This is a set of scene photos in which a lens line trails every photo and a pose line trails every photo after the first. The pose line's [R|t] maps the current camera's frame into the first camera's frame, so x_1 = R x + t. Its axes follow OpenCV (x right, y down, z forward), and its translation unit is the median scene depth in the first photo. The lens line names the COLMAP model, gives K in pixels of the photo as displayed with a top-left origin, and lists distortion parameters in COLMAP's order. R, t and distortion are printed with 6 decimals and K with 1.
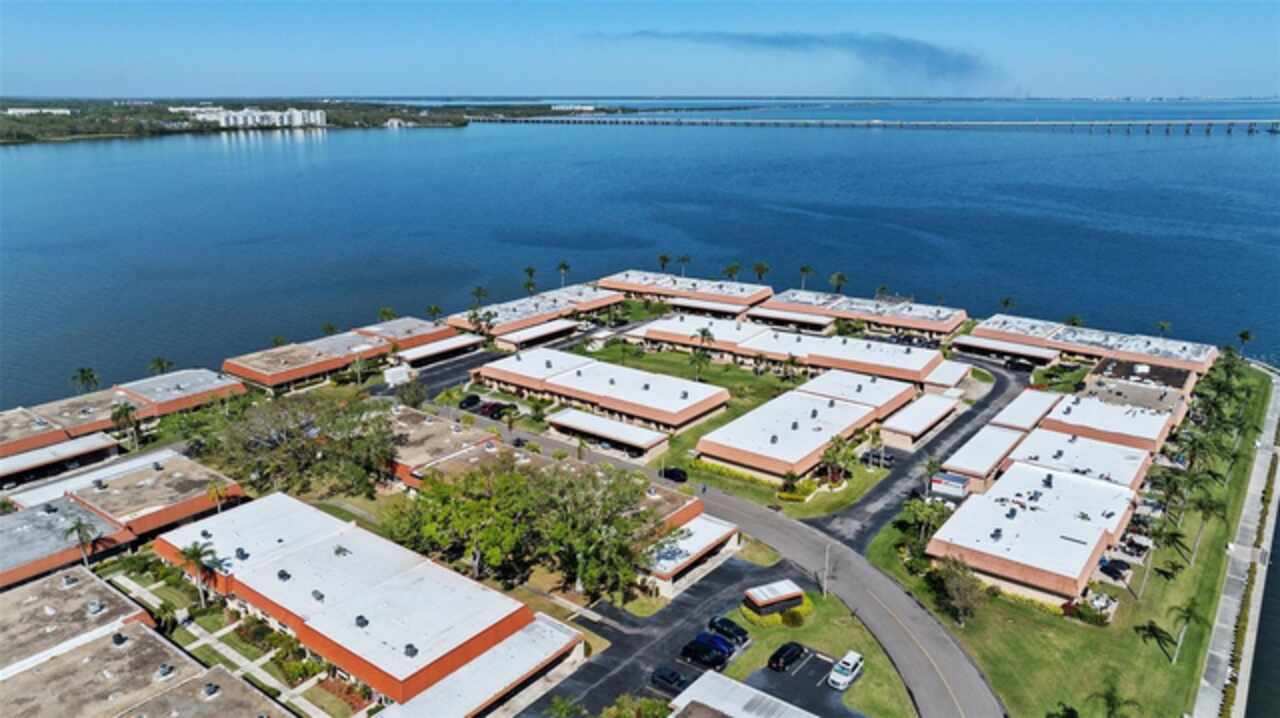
lens RADIAL K [[888.8, 0, 645.2], [0, 888.8, 357.9], [0, 0, 1]] dist [-0.013246, -0.000526]
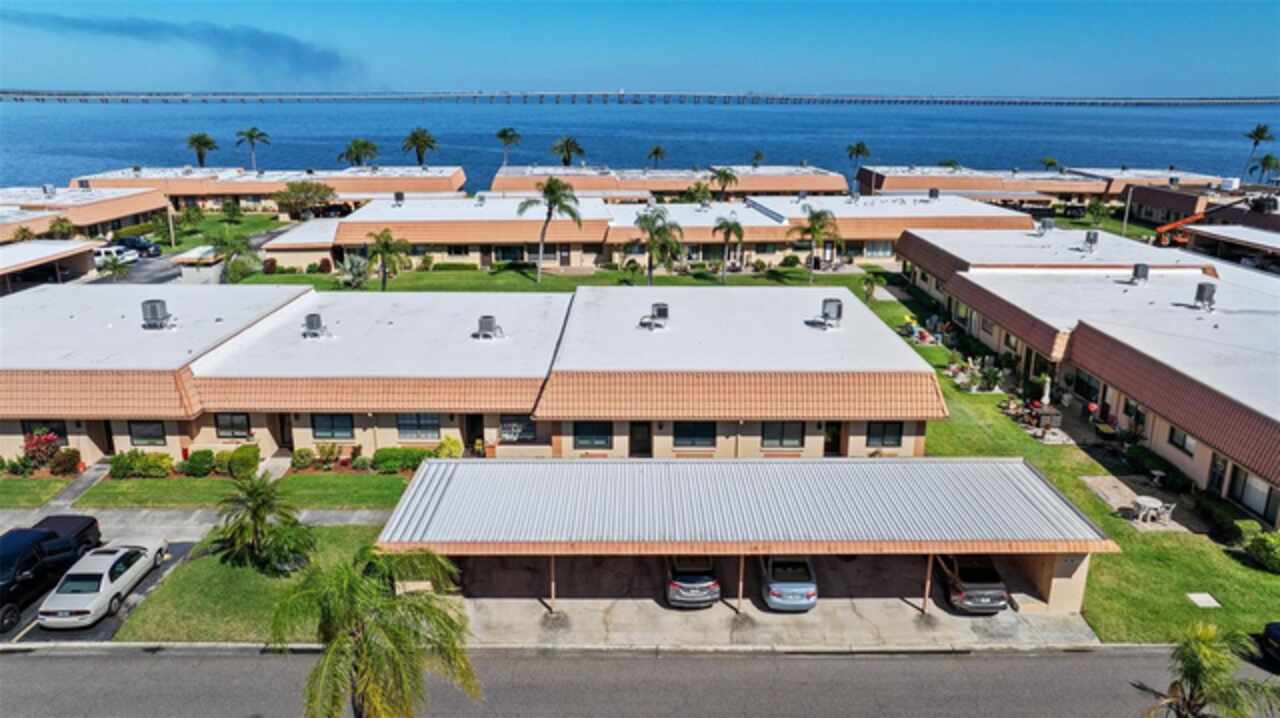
lens RADIAL K [[888.8, 0, 645.2], [0, 888.8, 357.9], [0, 0, 1]] dist [-0.013246, -0.000526]
pose [[0.790238, -0.170085, 0.588724, -0.140664], [0.168743, 0.983966, 0.057770, 0.026577], [-0.589110, 0.053691, 0.806267, 0.705137]]
